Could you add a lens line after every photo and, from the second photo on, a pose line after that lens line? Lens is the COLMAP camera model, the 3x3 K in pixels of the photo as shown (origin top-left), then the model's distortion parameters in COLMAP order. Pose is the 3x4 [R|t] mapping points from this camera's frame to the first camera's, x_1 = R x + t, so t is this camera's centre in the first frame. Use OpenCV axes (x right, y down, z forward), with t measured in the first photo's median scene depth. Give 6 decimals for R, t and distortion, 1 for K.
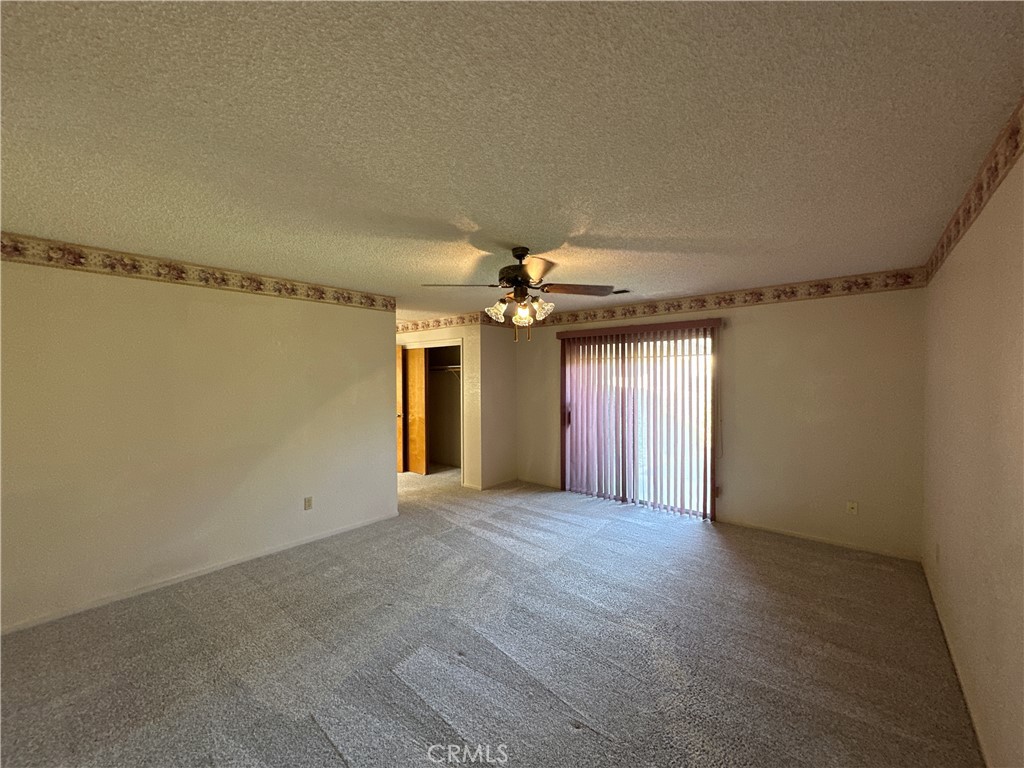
lens RADIAL K [[408.9, 0, 513.5], [0, 408.9, 383.7], [0, 0, 1]] dist [-0.000256, 0.000051]
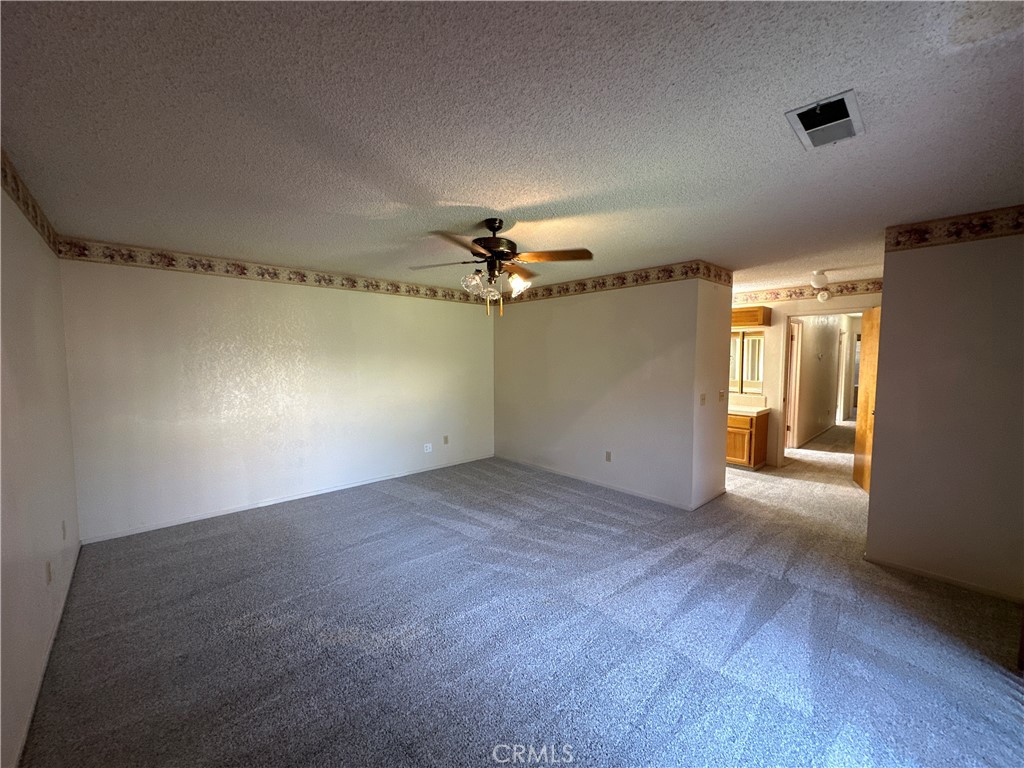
lens RADIAL K [[408.9, 0, 513.5], [0, 408.9, 383.7], [0, 0, 1]] dist [-0.000256, 0.000051]
pose [[-0.109311, 0.077257, -0.991001, 0.660488], [-0.016302, 0.996702, 0.079500, -0.015329], [0.993874, 0.024846, -0.107691, 0.768112]]
